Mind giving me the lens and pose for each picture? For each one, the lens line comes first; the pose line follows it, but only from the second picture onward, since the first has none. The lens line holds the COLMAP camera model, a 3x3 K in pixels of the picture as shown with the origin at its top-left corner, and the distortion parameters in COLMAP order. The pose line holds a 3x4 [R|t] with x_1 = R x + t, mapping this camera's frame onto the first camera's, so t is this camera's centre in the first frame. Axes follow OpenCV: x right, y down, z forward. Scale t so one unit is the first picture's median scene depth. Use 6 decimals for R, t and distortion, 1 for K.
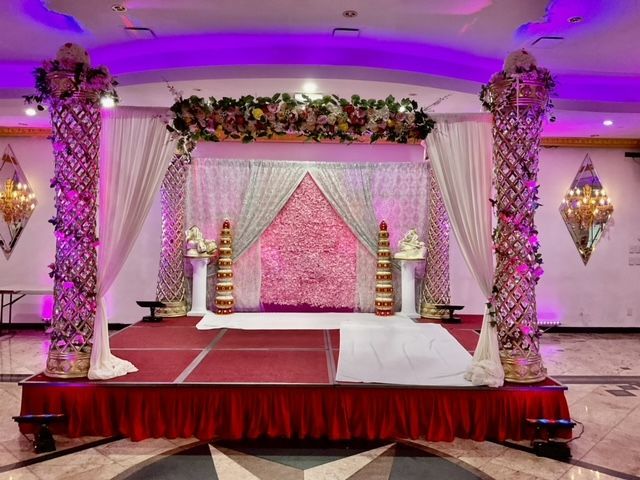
lens RADIAL K [[549.4, 0, 321.1], [0, 549.4, 239.5], [0, 0, 1]] dist [0.018599, -0.004755]
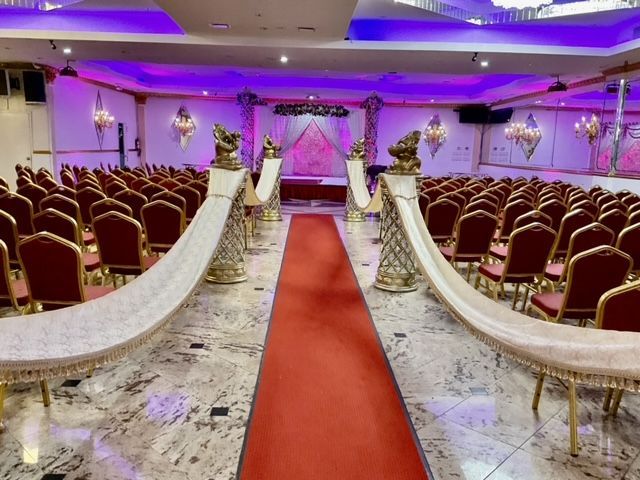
lens RADIAL K [[549.4, 0, 320.0], [0, 549.4, 238.4], [0, 0, 1]] dist [0.018599, -0.004755]
pose [[0.999808, 0.019259, -0.003524, 0.039925], [-0.018469, 0.987465, 0.156756, 0.031789], [0.006499, -0.156661, 0.987631, -2.137683]]
